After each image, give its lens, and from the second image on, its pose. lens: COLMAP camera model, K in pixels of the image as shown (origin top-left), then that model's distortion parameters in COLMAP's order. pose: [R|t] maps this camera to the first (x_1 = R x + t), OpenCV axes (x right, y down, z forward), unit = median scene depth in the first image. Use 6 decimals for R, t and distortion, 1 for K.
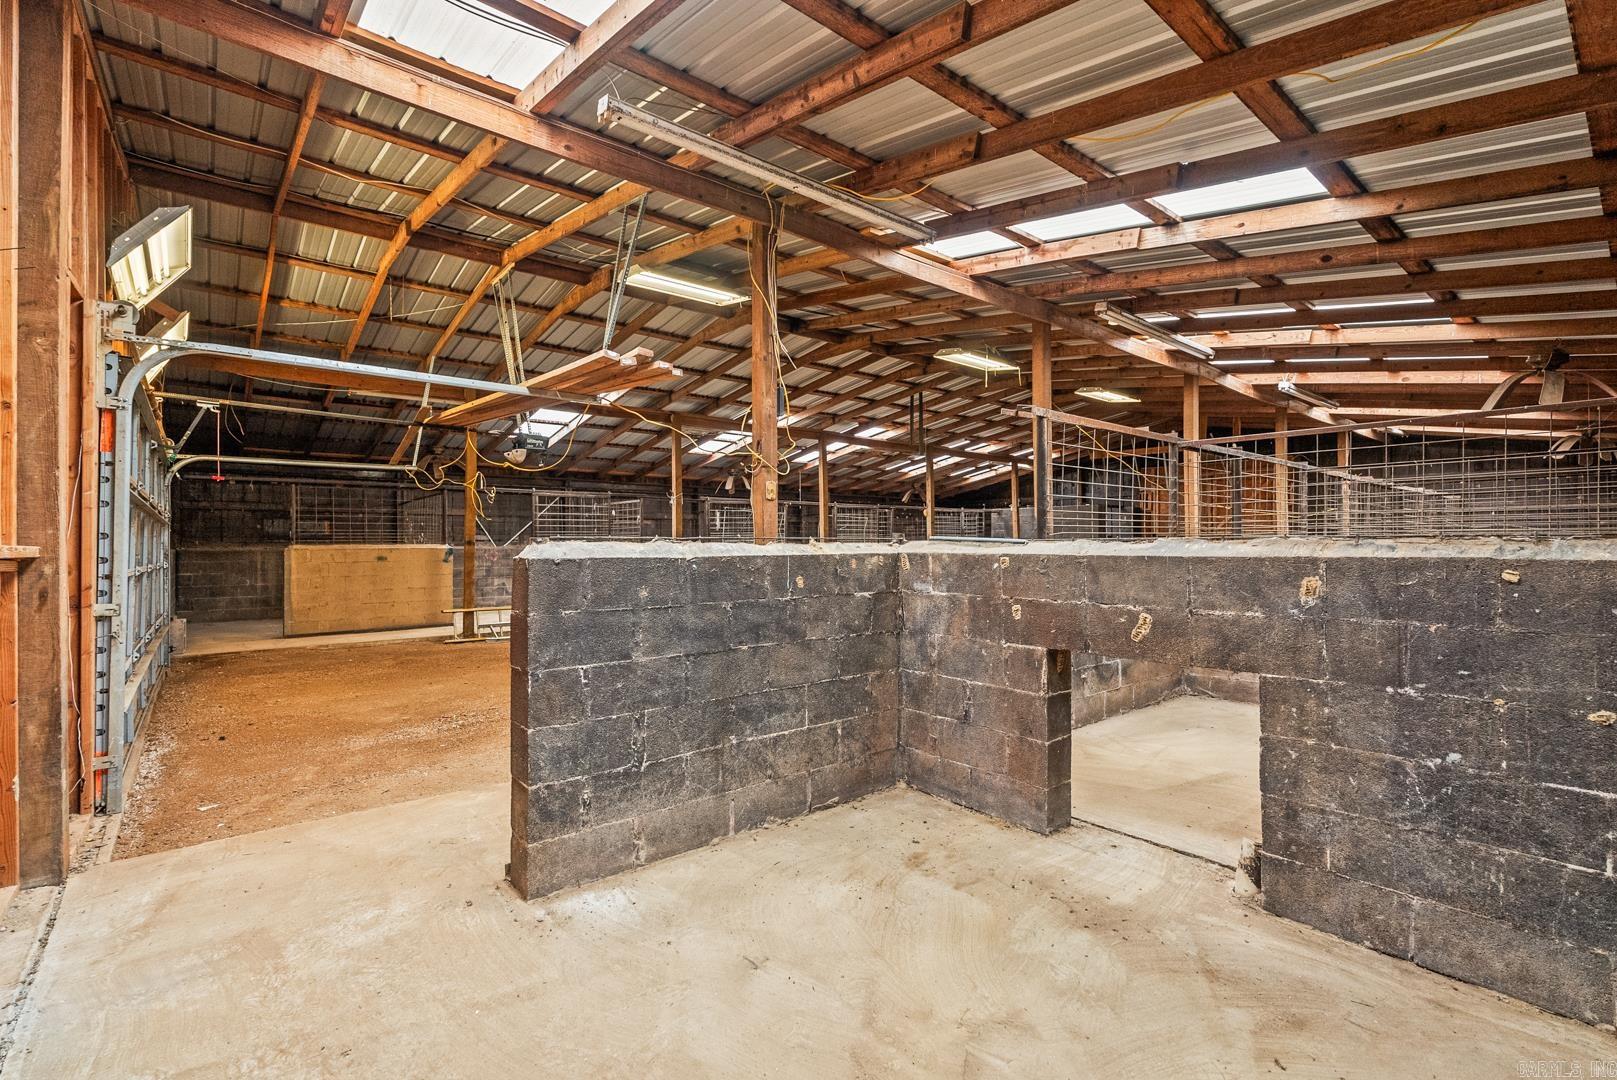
lens RADIAL K [[726.2, 0, 813.3], [0, 726.2, 540.6], [0, 0, 1]] dist [-0.007734, -0.000129]
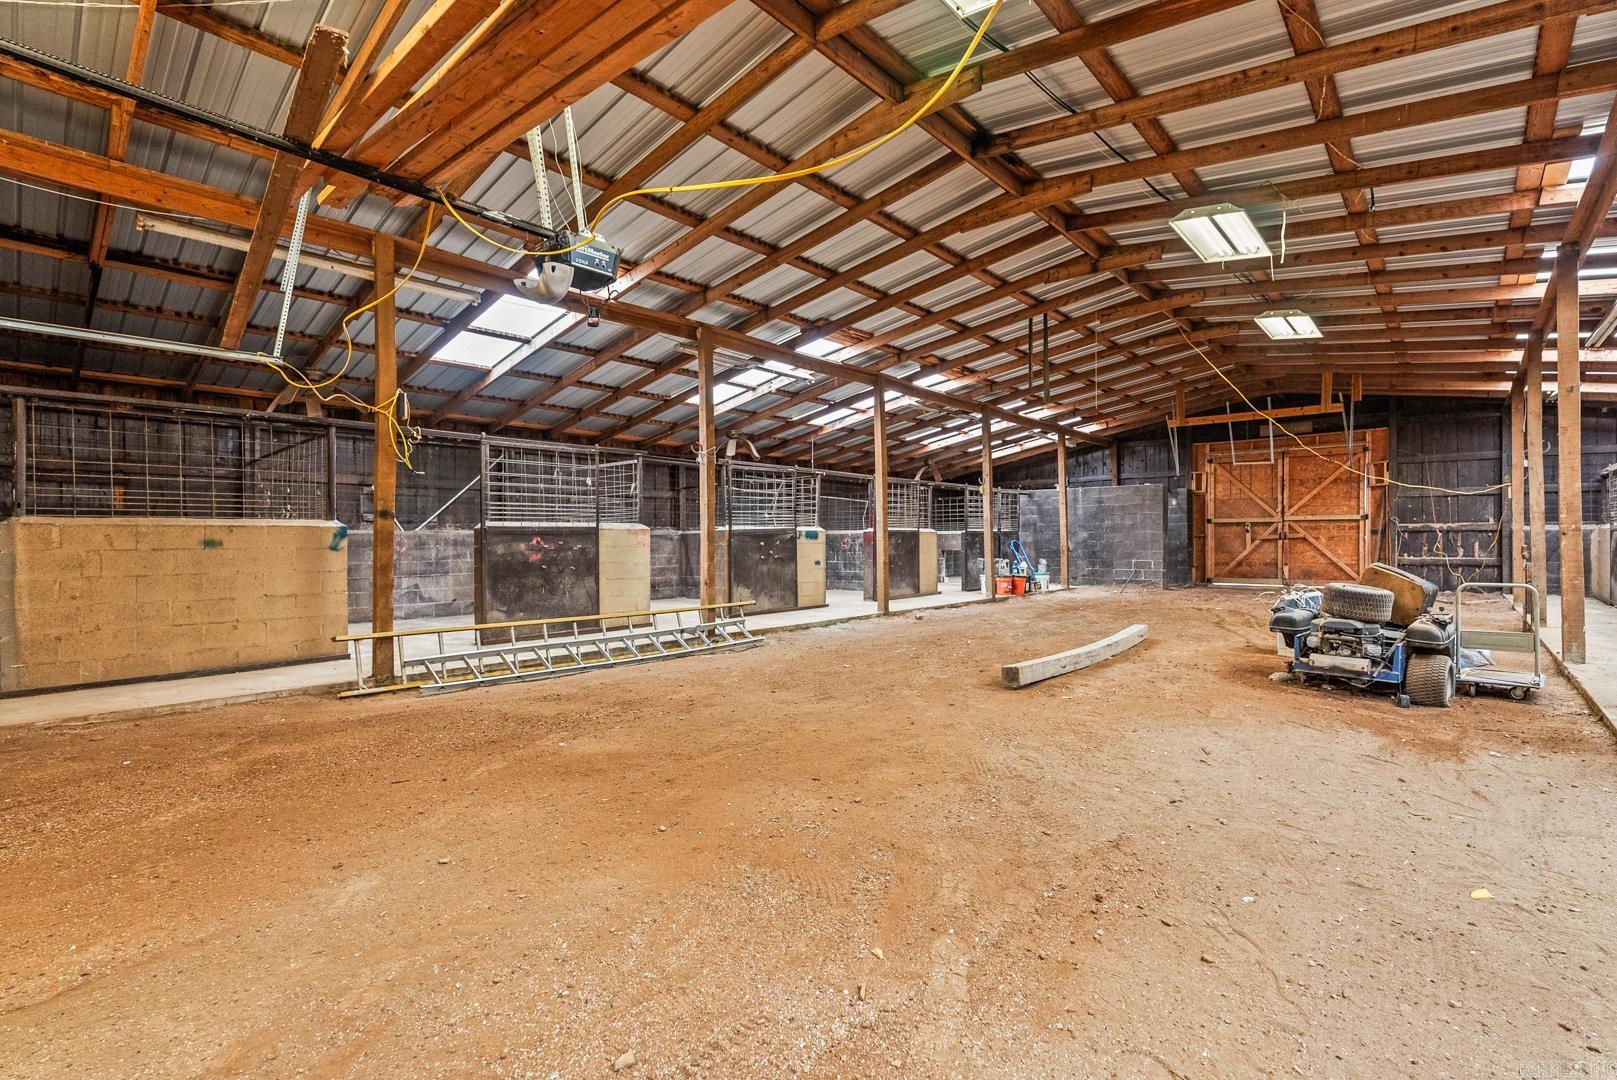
lens RADIAL K [[726.2, 0, 813.3], [0, 726.2, 540.6], [0, 0, 1]] dist [-0.007734, -0.000129]
pose [[0.989837, -0.002315, 0.142188, -0.185142], [0.001731, 0.999990, 0.004231, 0.017808], [-0.142196, -0.003942, 0.989831, 0.327471]]
